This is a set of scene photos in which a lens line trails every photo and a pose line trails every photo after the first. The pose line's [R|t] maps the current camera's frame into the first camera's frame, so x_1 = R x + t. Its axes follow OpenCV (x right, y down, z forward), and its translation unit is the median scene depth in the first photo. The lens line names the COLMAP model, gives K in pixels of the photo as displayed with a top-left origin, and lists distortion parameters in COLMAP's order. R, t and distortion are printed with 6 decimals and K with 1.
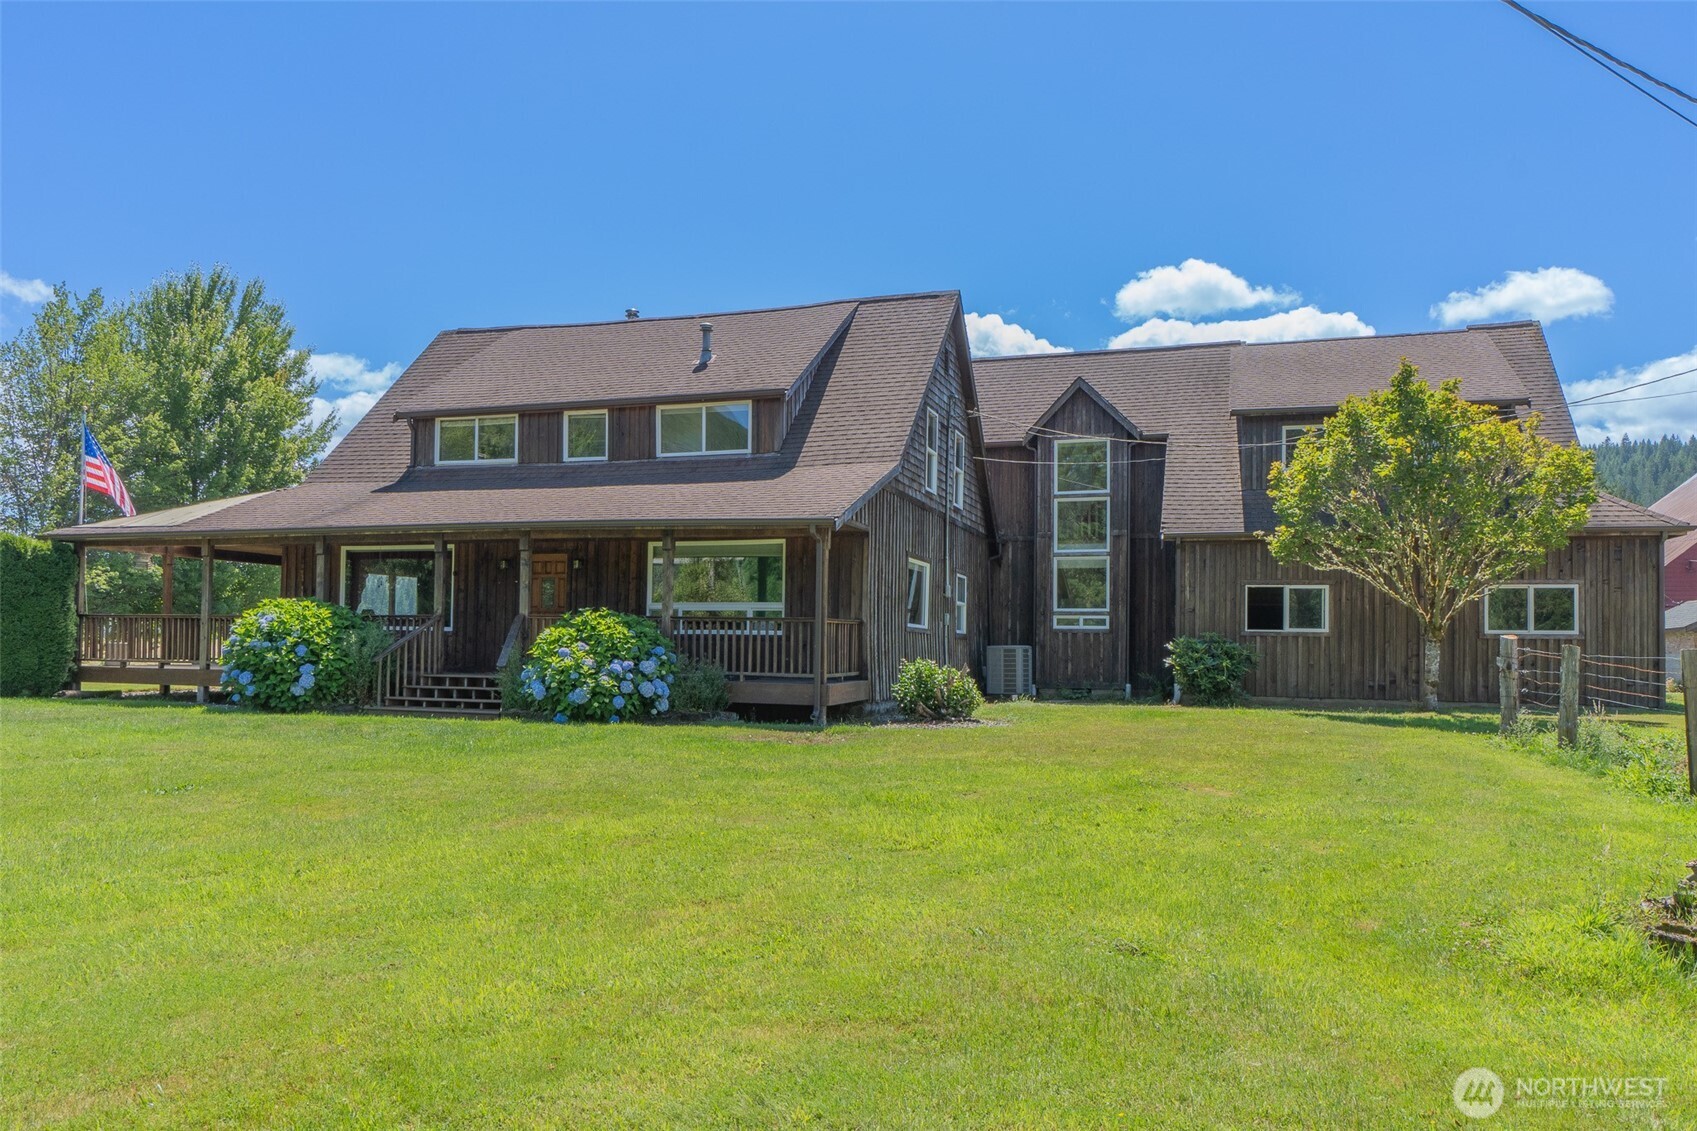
lens RADIAL K [[1087.2, 0, 848.9], [0, 1087.2, 666.2], [0, 0, 1]] dist [0.070369, 0.000368]
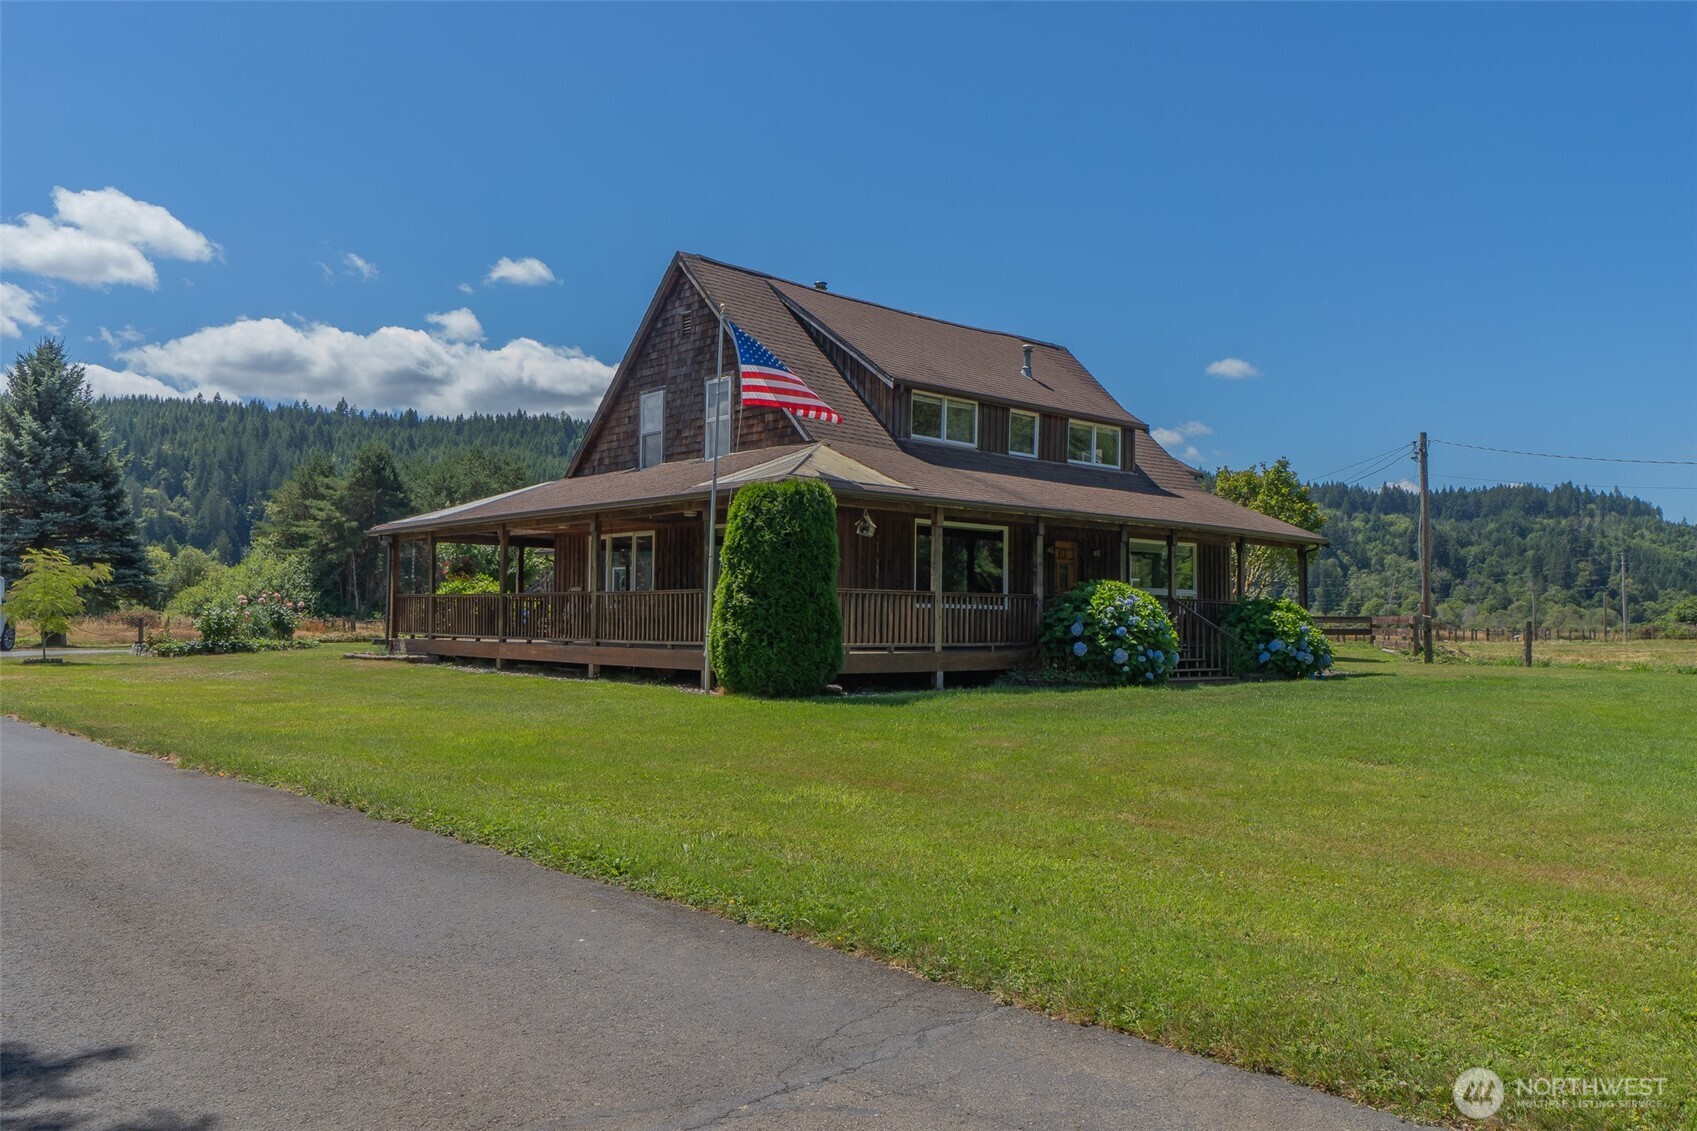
lens RADIAL K [[1310.1, 0, 848.5], [0, 1310.1, 565.5], [0, 0, 1]] dist [-0.007966, -0.000892]
pose [[0.470587, 0.027486, 0.881925, -1.431968], [0.021511, 0.998860, -0.042608, -0.021543], [-0.882091, 0.039022, 0.469460, 0.512530]]
